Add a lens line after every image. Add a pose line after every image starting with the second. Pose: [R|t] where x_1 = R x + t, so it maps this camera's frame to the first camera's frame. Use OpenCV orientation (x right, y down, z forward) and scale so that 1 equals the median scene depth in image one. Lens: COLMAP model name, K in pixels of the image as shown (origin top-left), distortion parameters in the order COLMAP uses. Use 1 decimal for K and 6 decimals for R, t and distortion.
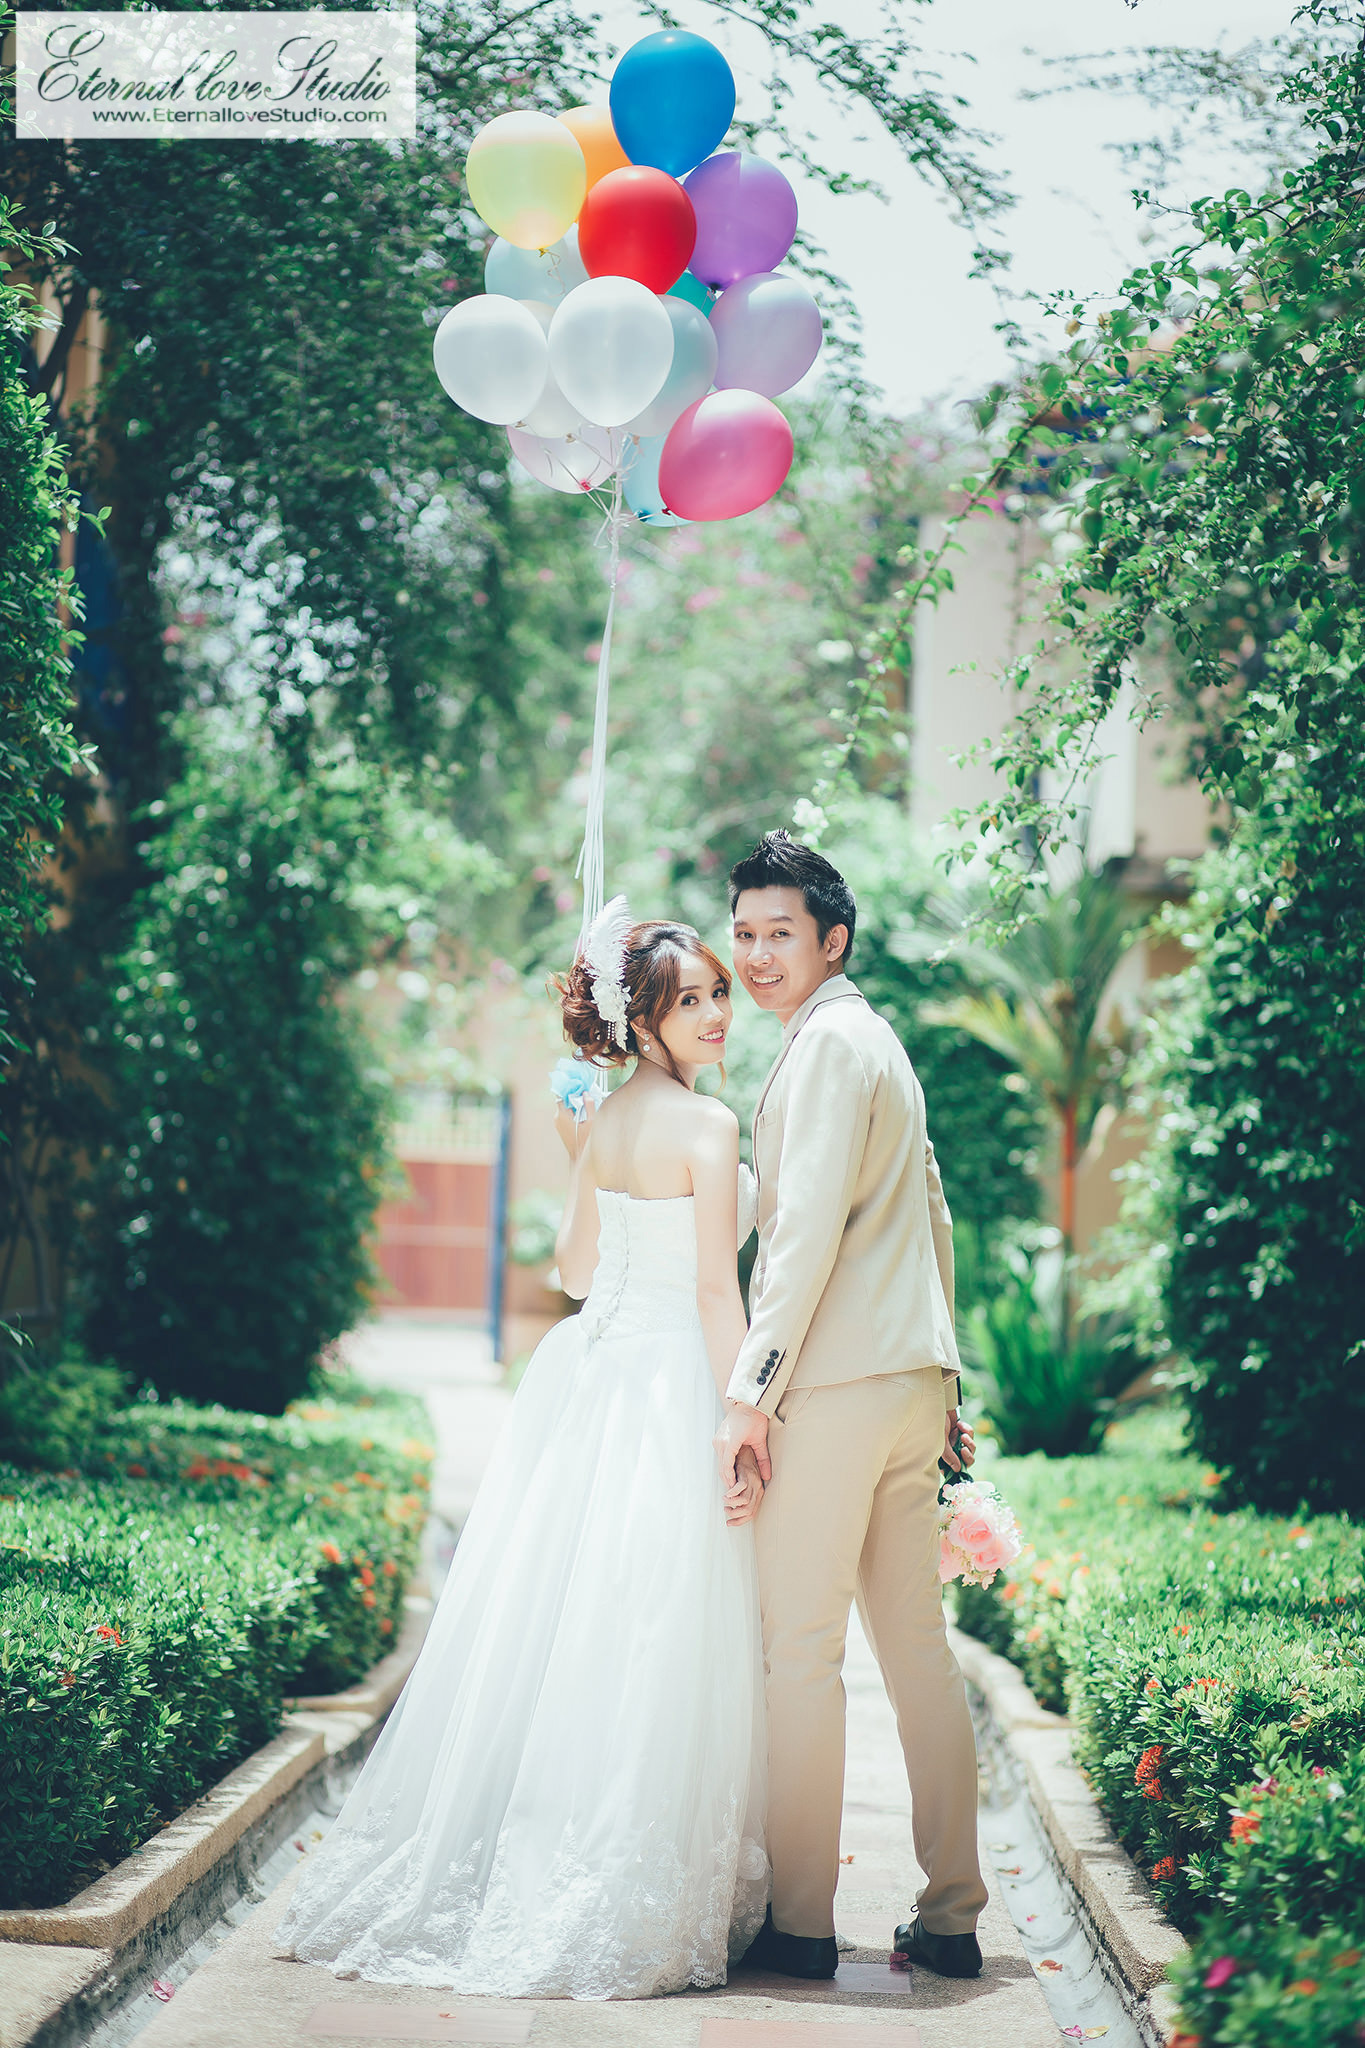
lens RADIAL K [[4894.2, 0, 682.5], [0, 4894.2, 1024.0], [0, 0, 1]] dist [-0.013316, -0.823751]
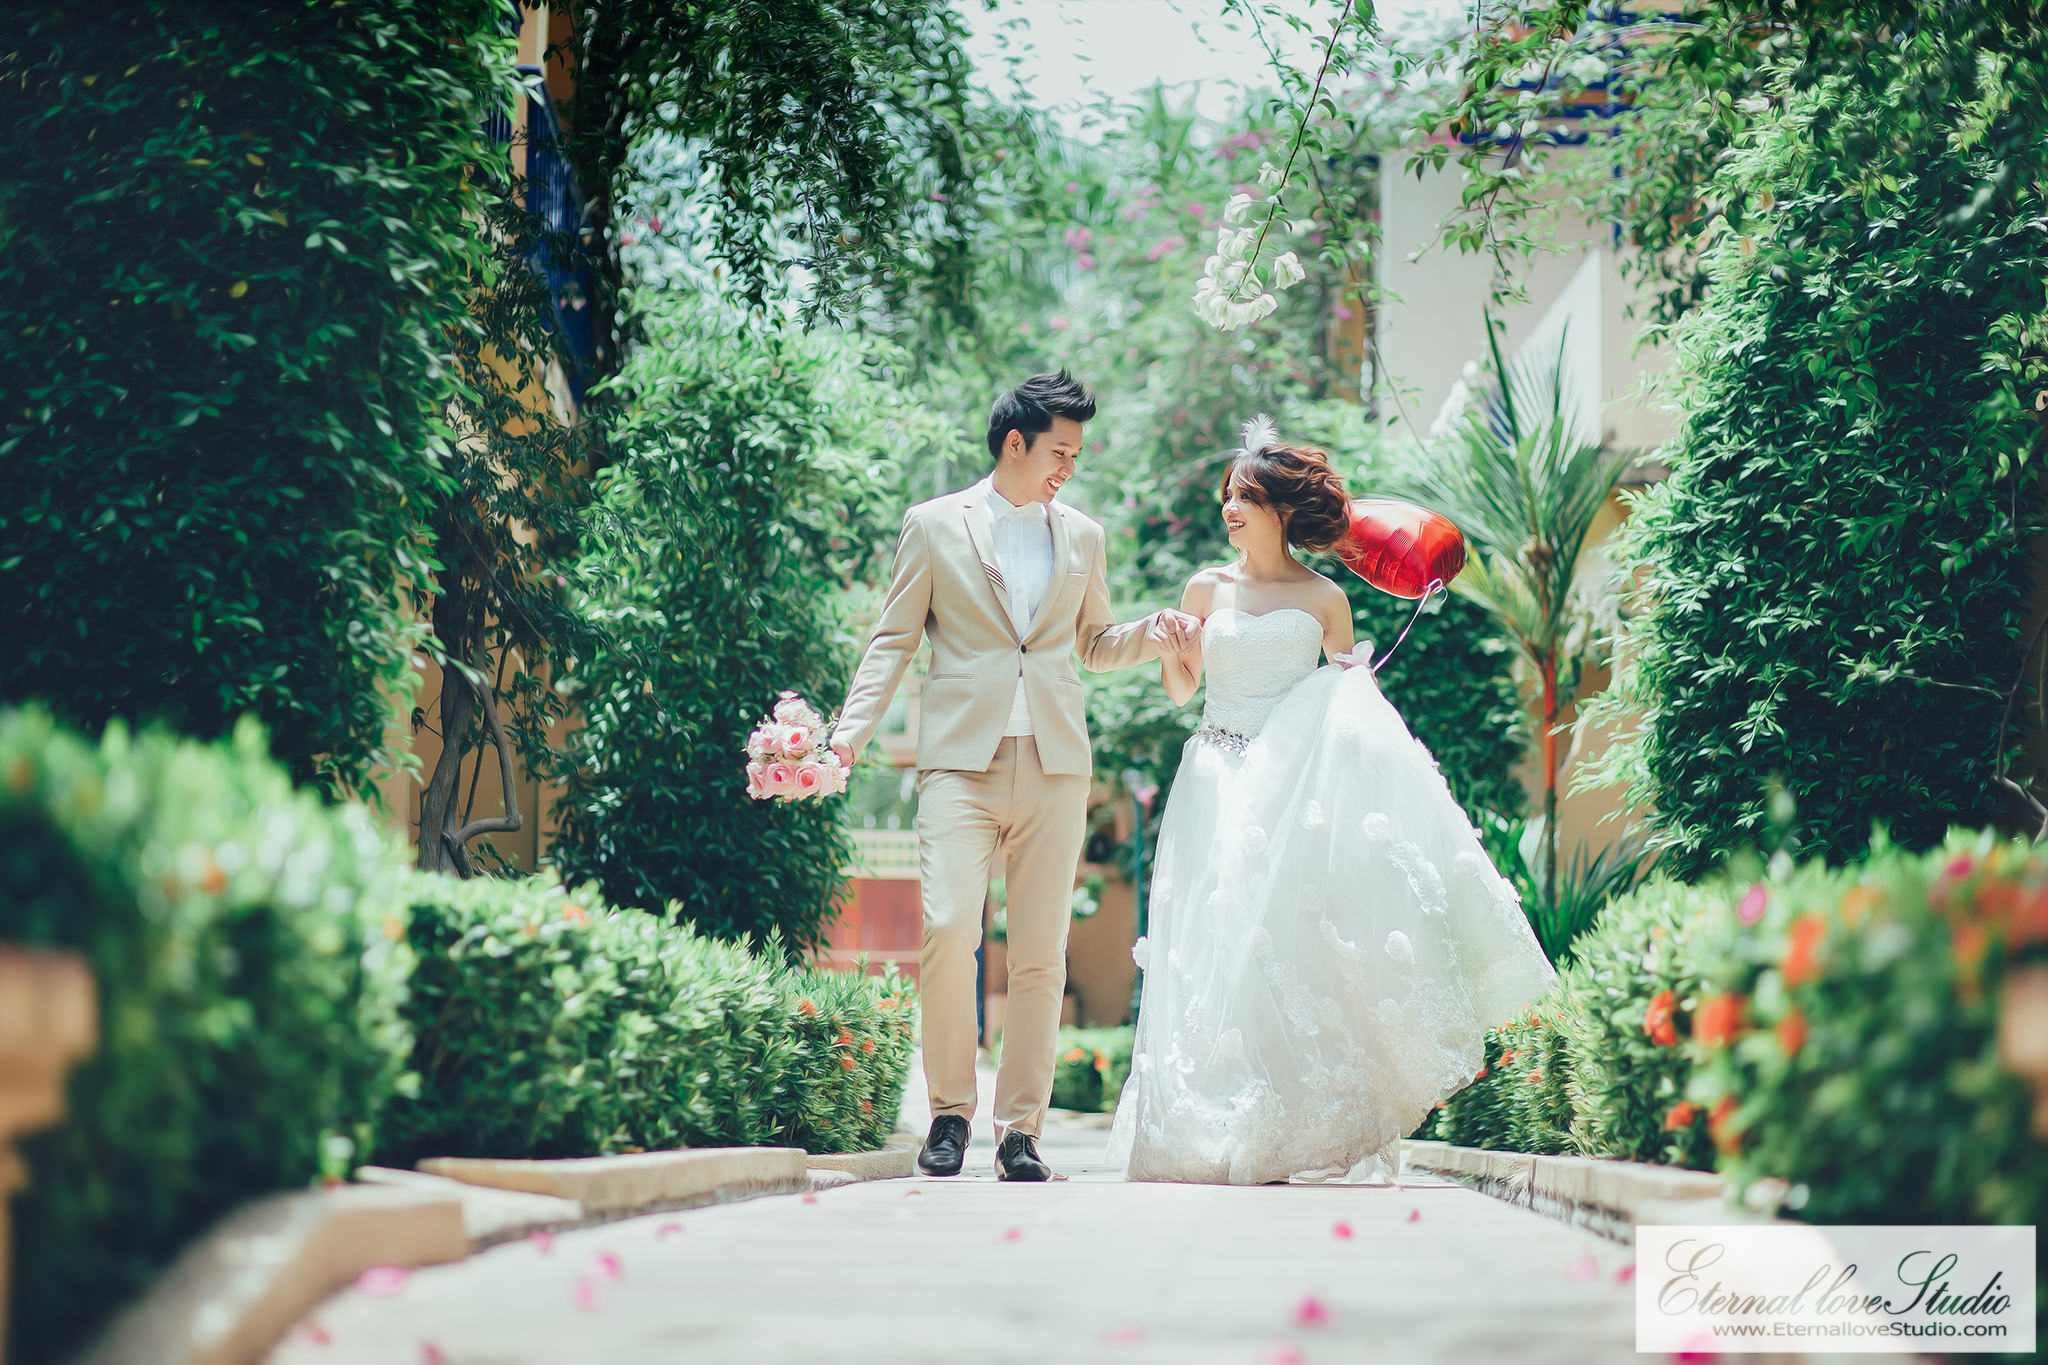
lens RADIAL K [[4863.9, 0, 1095.4], [0, 4863.9, 649.3], [0, 0, 1]] dist [-0.076163, -0.921550]
pose [[0.999476, -0.030205, -0.011630, -0.001081], [0.029790, 0.998967, -0.034305, 0.063404], [0.012654, 0.033941, 0.999344, 0.027121]]
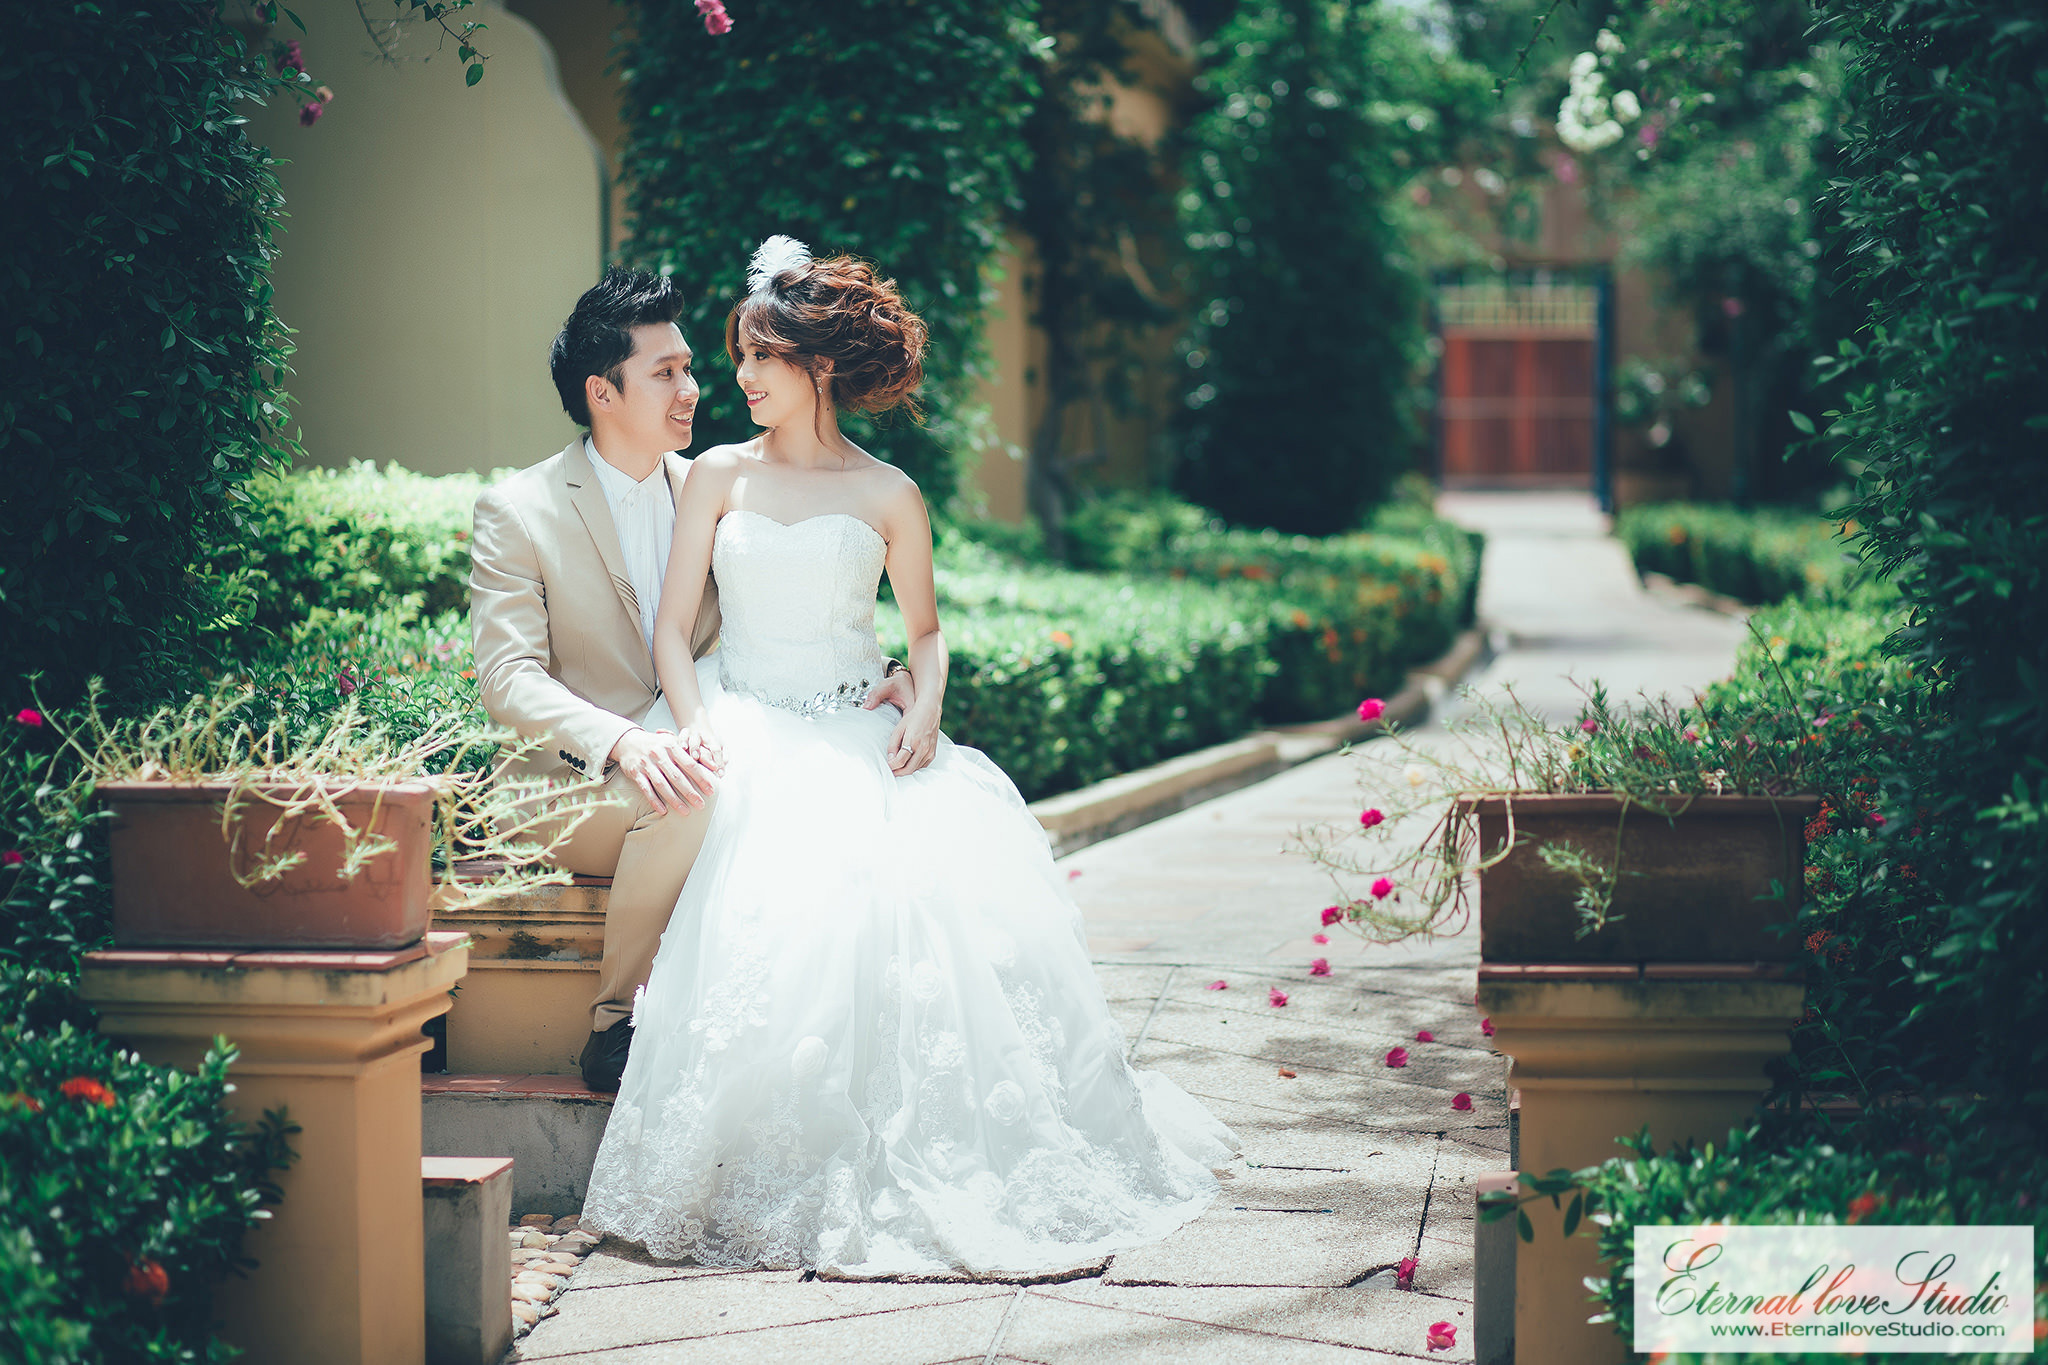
lens RADIAL K [[4894.2, 0, 1024.0], [0, 4894.2, 682.5], [0, 0, 1]] dist [-0.013316, -0.823751]
pose [[0.982513, -0.033491, -0.183159, 0.086568], [0.050706, 0.994638, 0.090132, 0.000715], [0.179158, -0.097843, 0.978943, -0.282853]]
